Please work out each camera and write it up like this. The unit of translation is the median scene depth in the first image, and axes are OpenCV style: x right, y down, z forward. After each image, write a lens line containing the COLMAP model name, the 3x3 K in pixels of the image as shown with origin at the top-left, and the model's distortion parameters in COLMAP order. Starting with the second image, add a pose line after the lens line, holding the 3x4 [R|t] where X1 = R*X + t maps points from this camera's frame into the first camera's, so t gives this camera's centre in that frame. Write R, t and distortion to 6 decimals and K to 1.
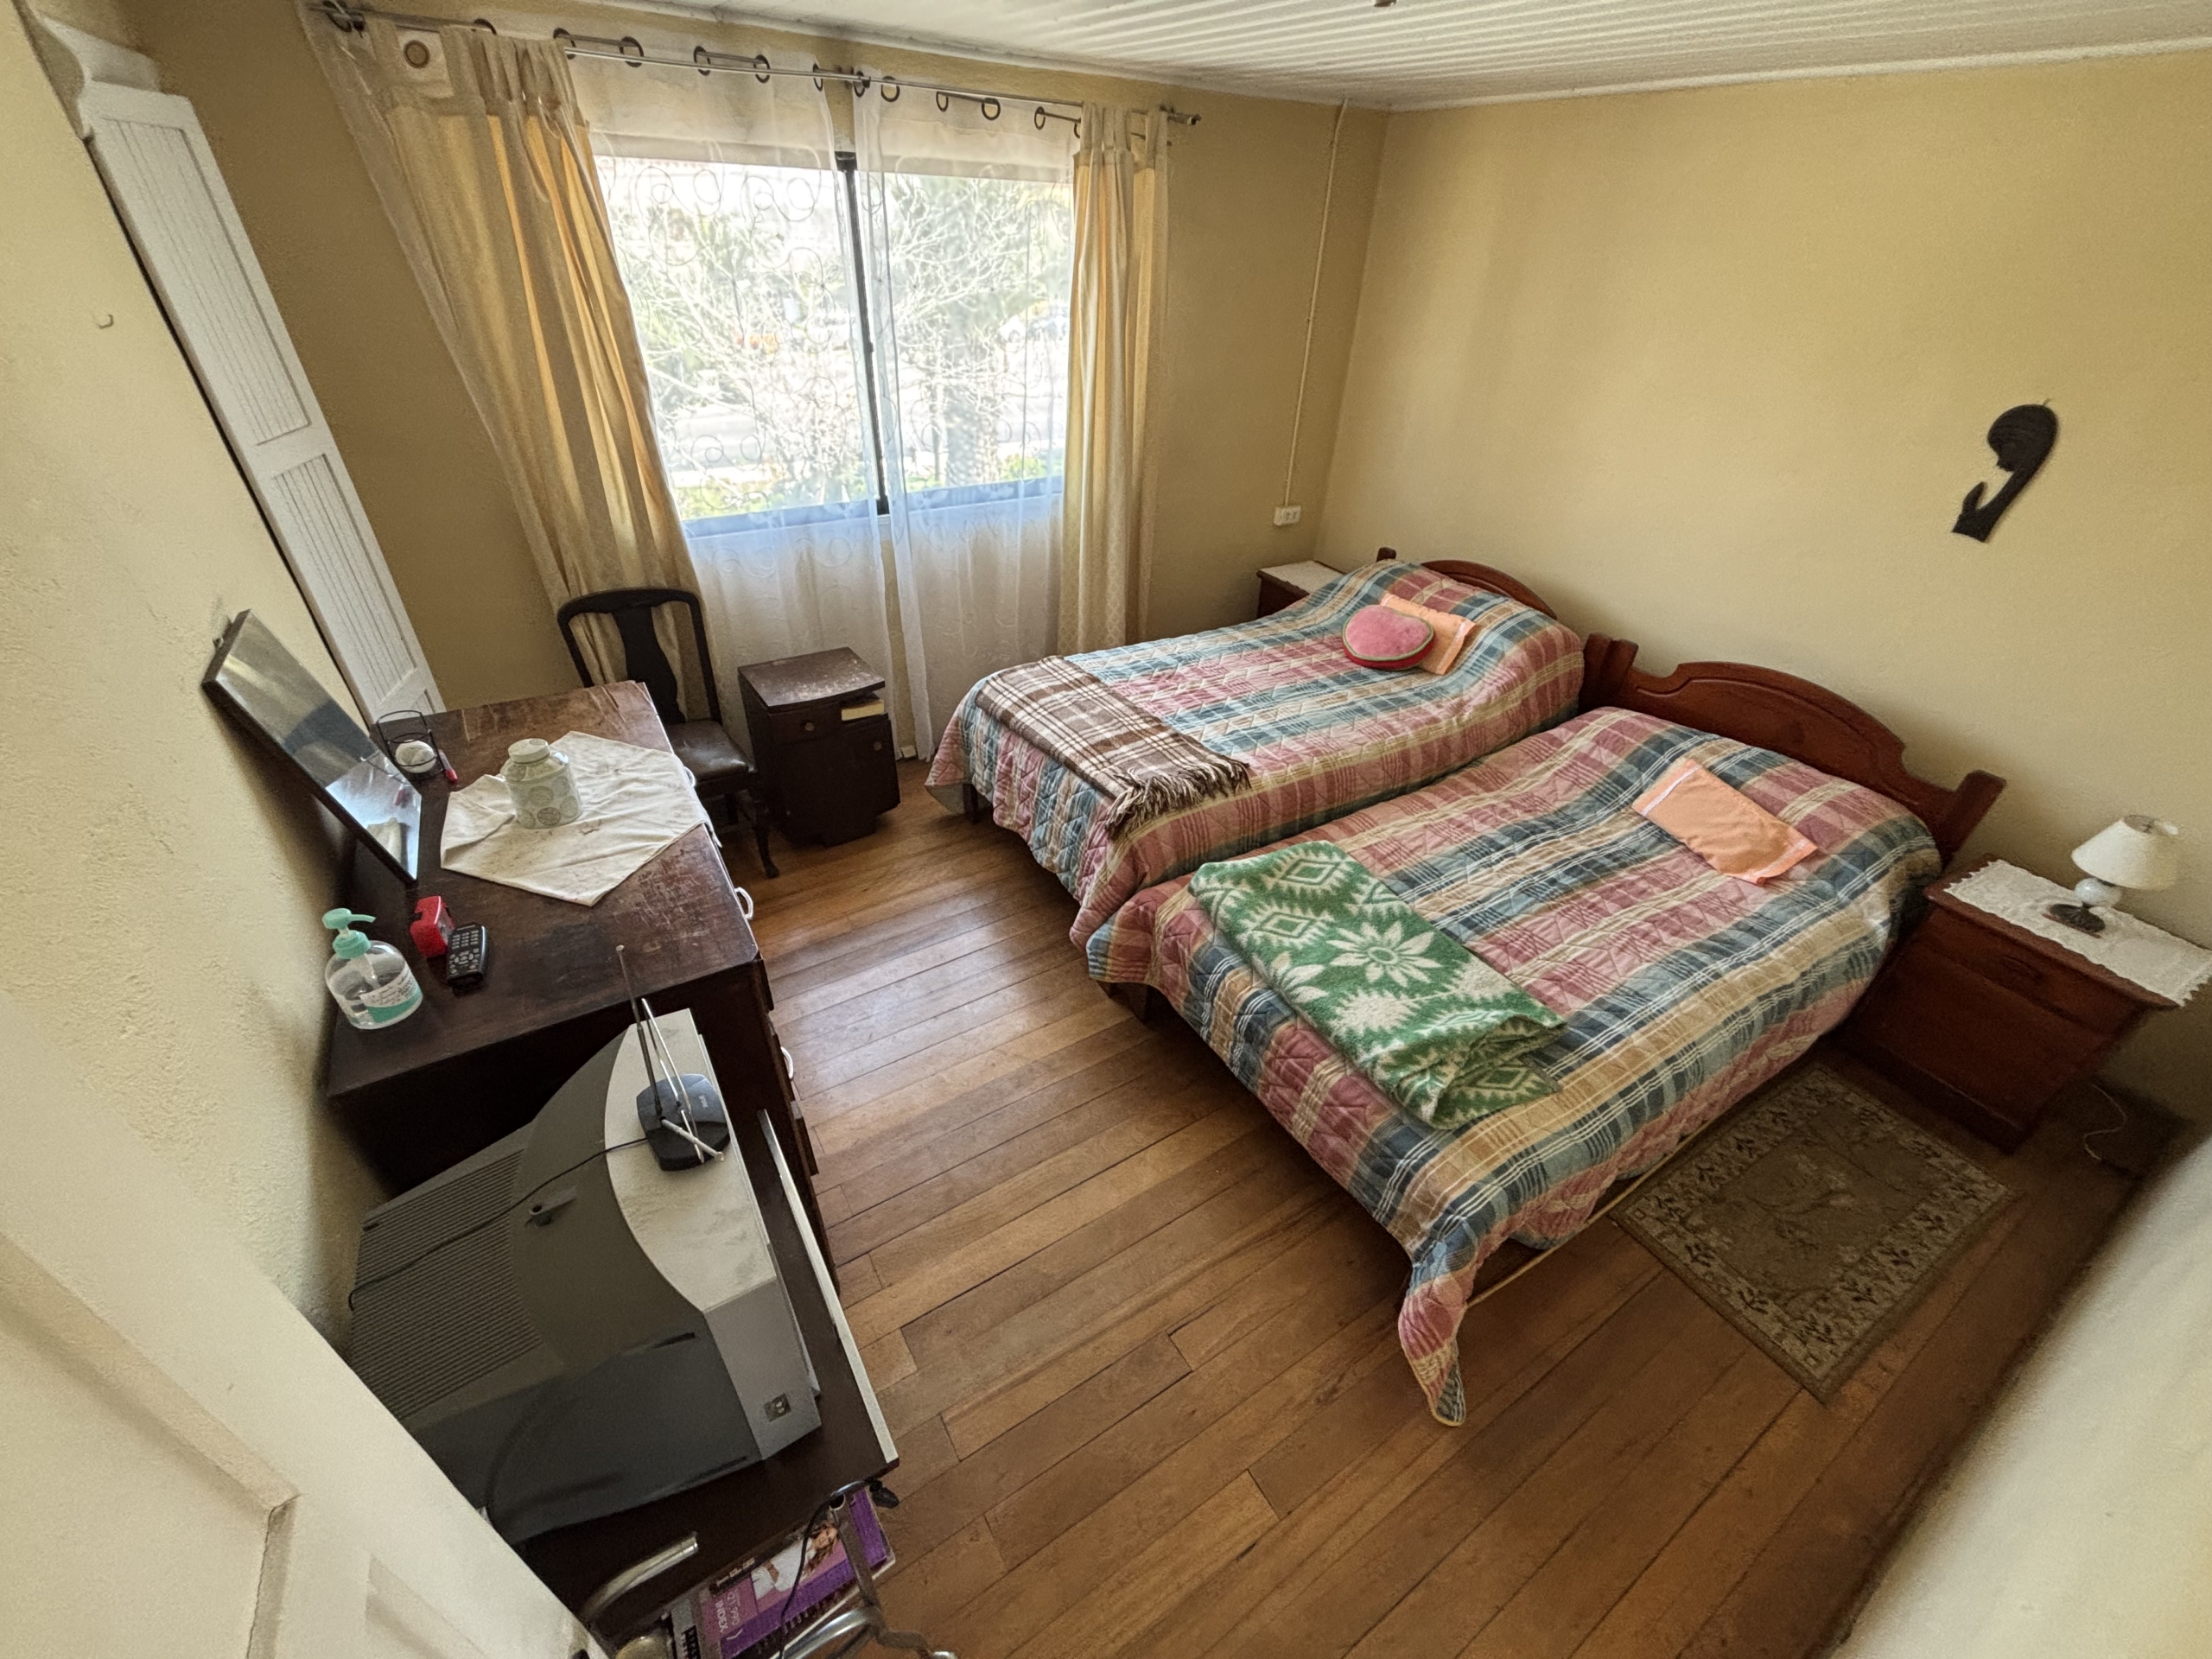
lens RADIAL K [[911.4, 0, 1120.2], [0, 911.4, 854.4], [0, 0, 1]] dist [0.030274, -0.020920]
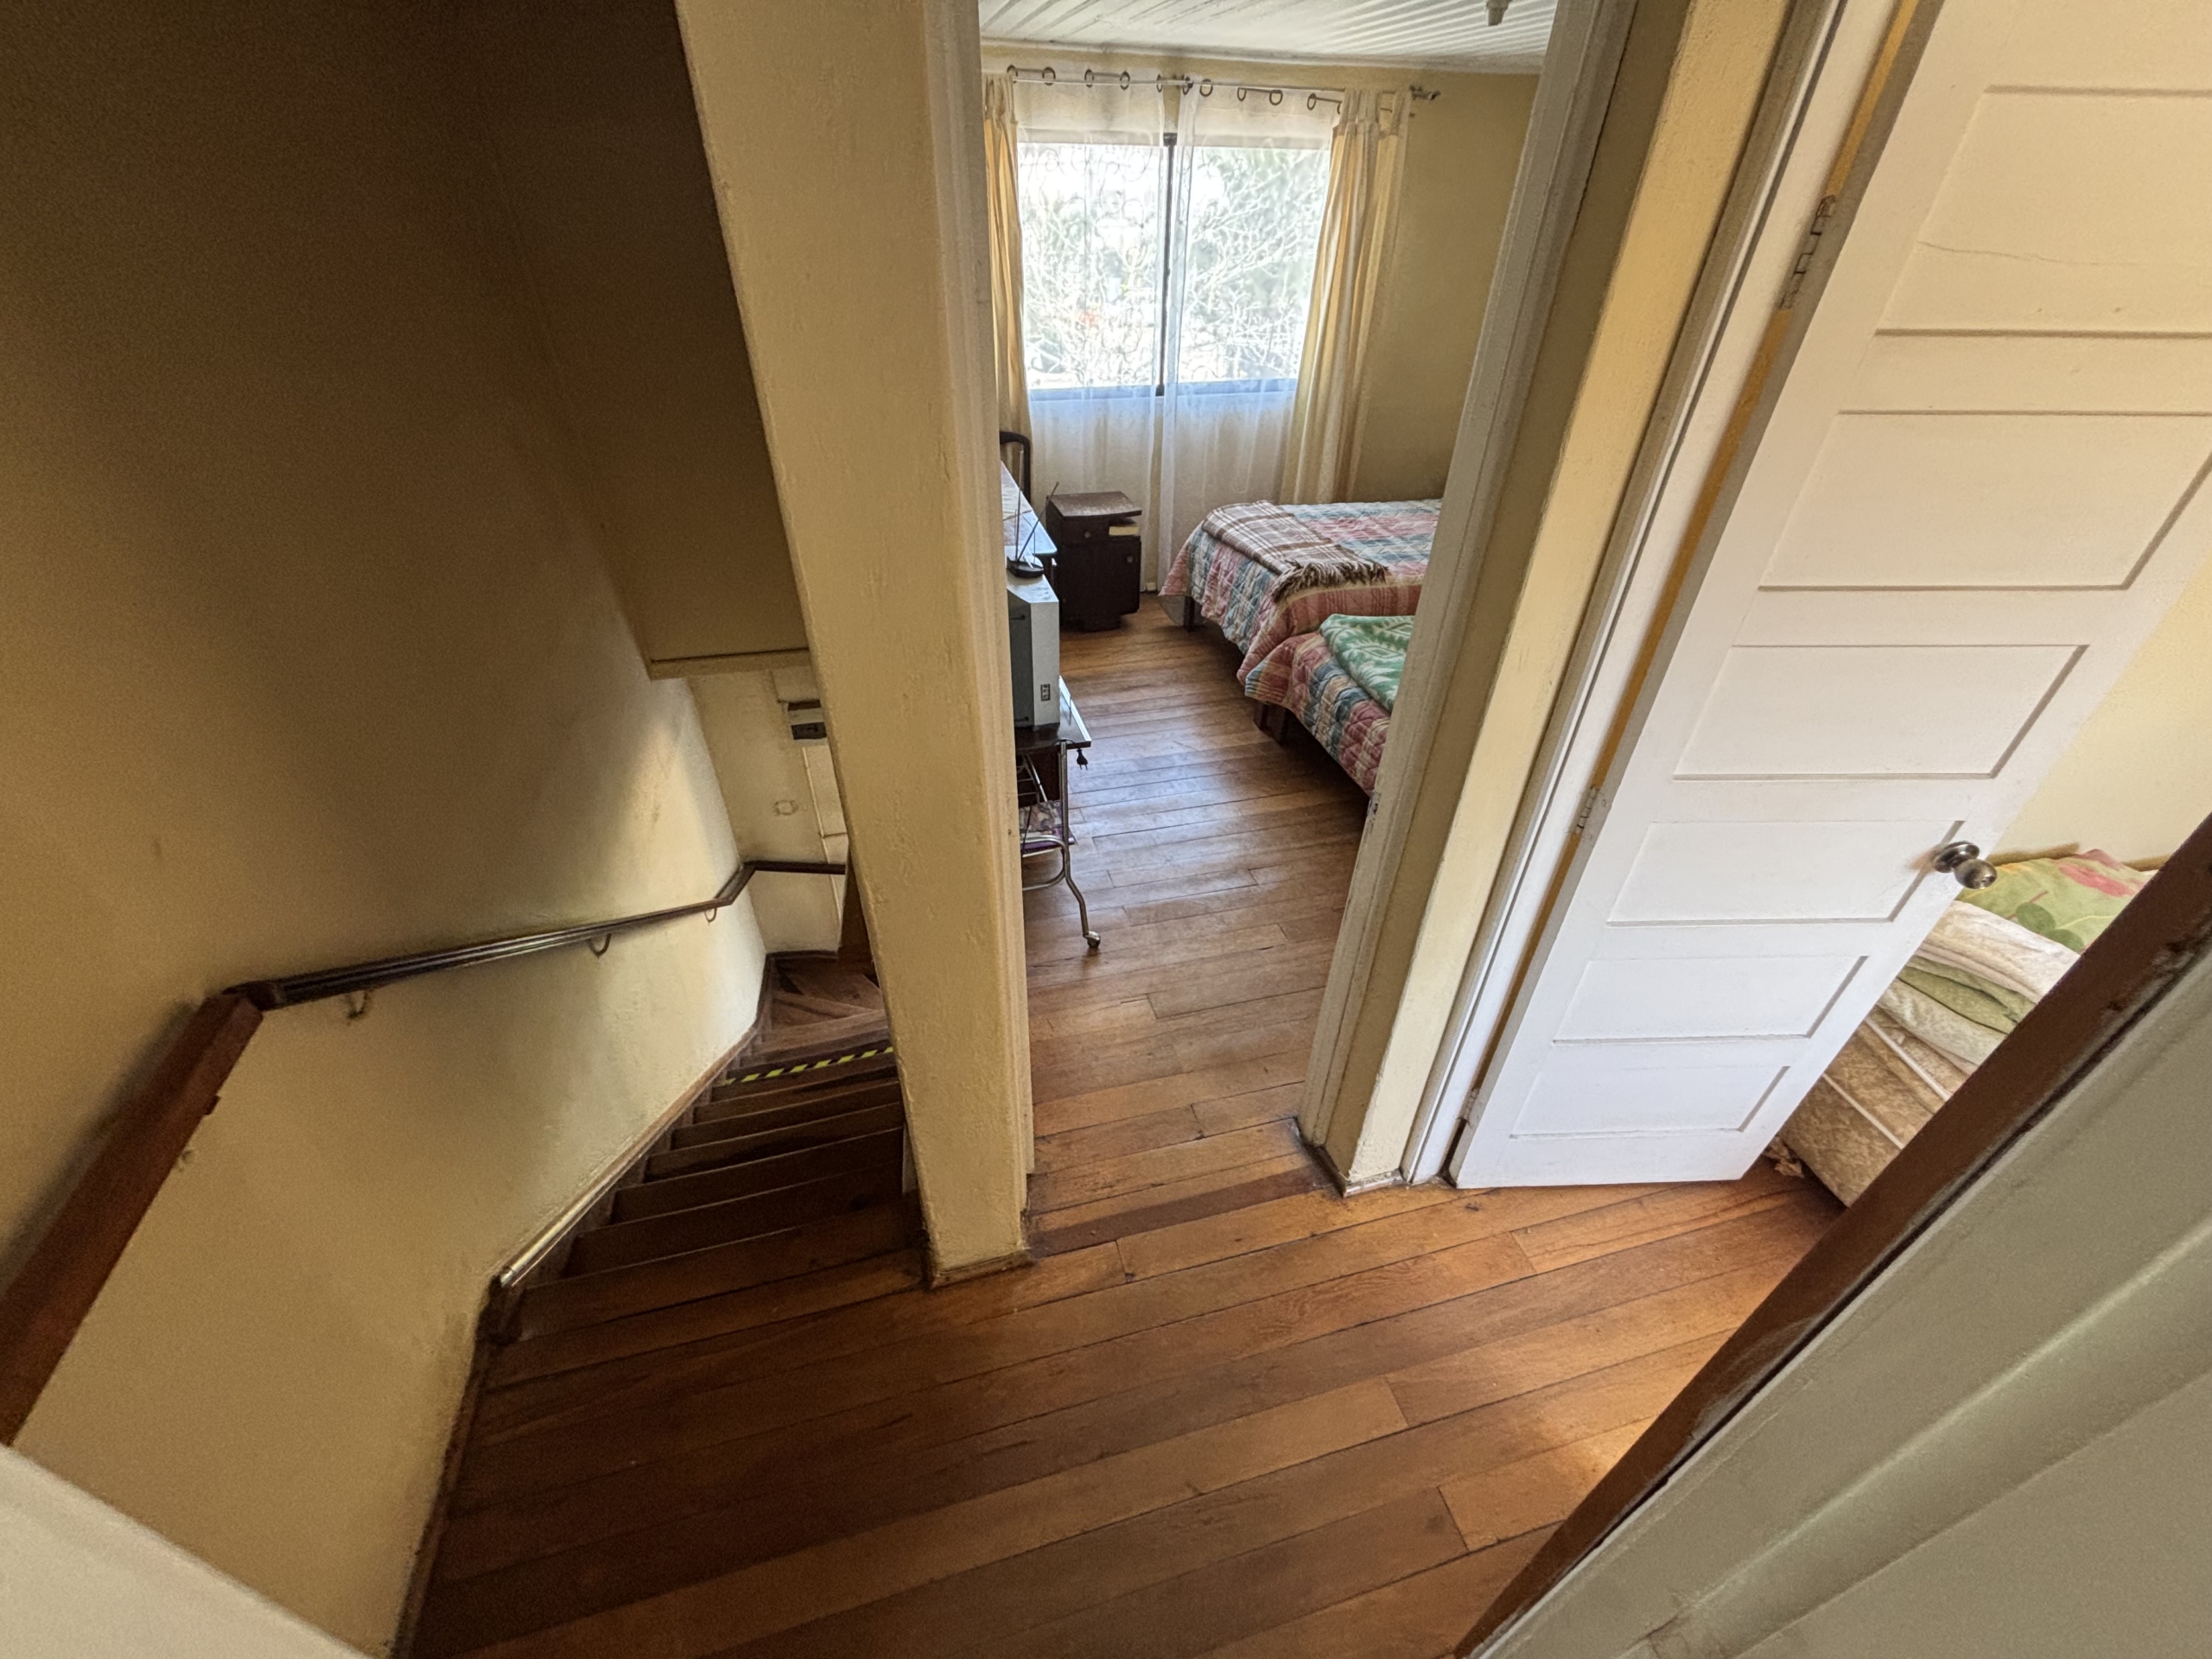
lens RADIAL K [[892.8, 0, 1107.1], [0, 892.8, 835.0], [0, 0, 1]] dist [0.000913, 0.000029]
pose [[0.951885, 0.154051, -0.264920, 0.151041], [-0.151628, 0.987991, 0.029704, 0.308222], [0.266314, 0.011895, 0.963813, -0.377682]]
